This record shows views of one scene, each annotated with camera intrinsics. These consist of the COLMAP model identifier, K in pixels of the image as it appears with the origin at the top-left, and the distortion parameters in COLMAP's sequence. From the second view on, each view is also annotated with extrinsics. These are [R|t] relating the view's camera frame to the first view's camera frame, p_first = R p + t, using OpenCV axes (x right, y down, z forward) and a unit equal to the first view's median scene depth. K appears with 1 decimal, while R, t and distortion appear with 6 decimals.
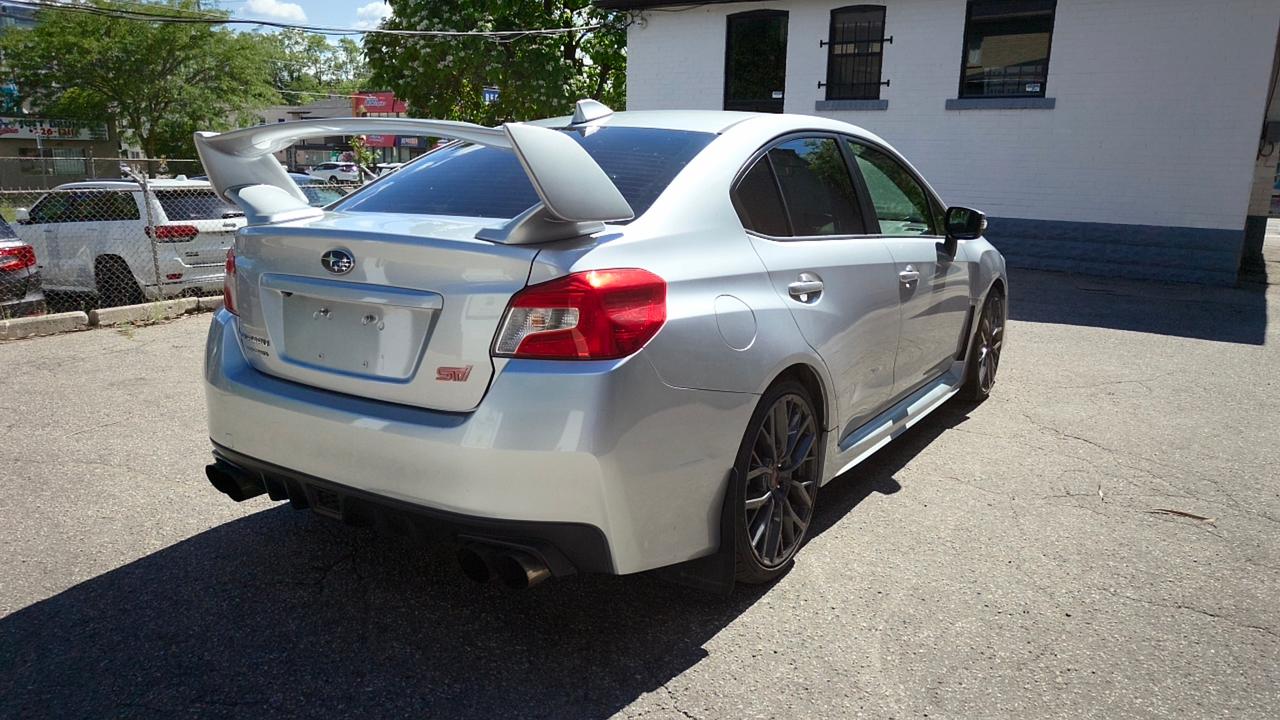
lens RADIAL K [[886.9, 0, 642.2], [0, 886.9, 364.8], [0, 0, 1]] dist [0.014619, -0.011118]
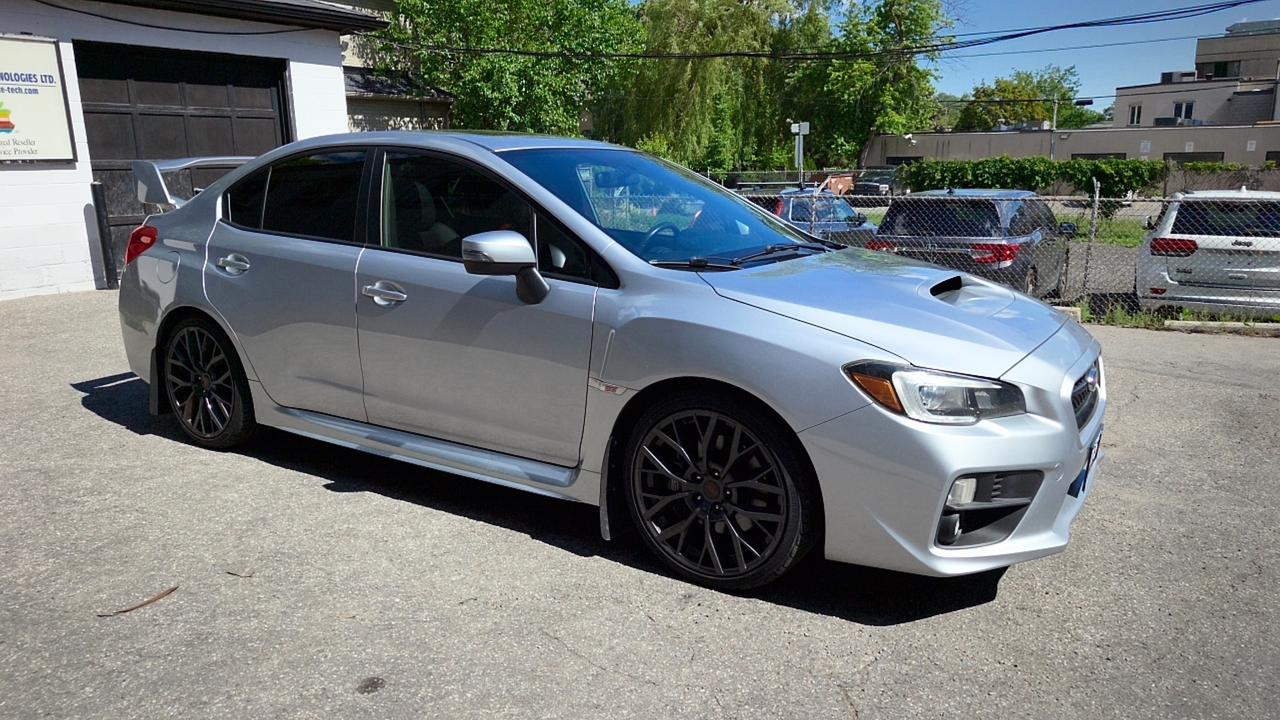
lens RADIAL K [[886.9, 0, 631.7], [0, 886.9, 357.8], [0, 0, 1]] dist [0.014619, -0.011118]
pose [[0.008532, 0.197234, -0.980319, 0.831599], [-0.215071, 0.957773, 0.190826, -0.181560], [0.976561, 0.209210, 0.050591, 0.820046]]
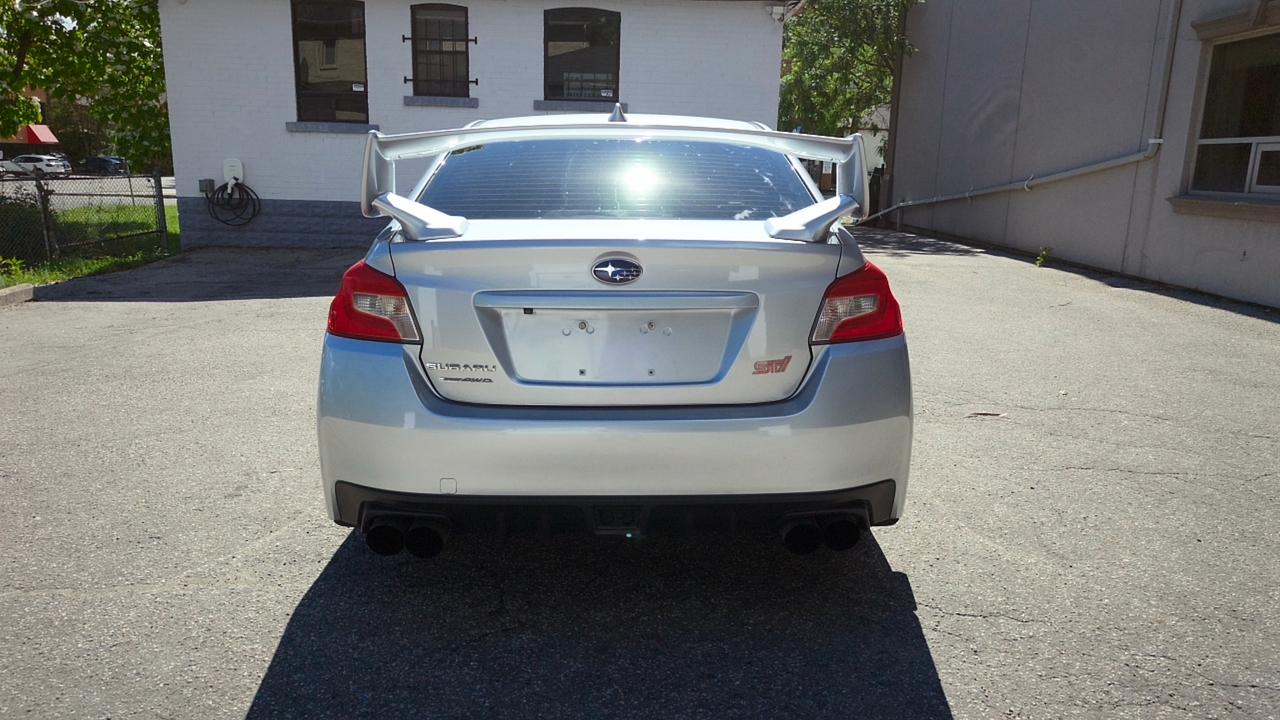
lens RADIAL K [[886.9, 0, 636.9], [0, 886.9, 362.2], [0, 0, 1]] dist [0.014619, -0.011118]
pose [[0.826799, -0.124981, 0.548438, -0.181481], [0.122568, 0.991605, 0.041194, -0.011471], [-0.548982, 0.033162, 0.835176, 0.038951]]
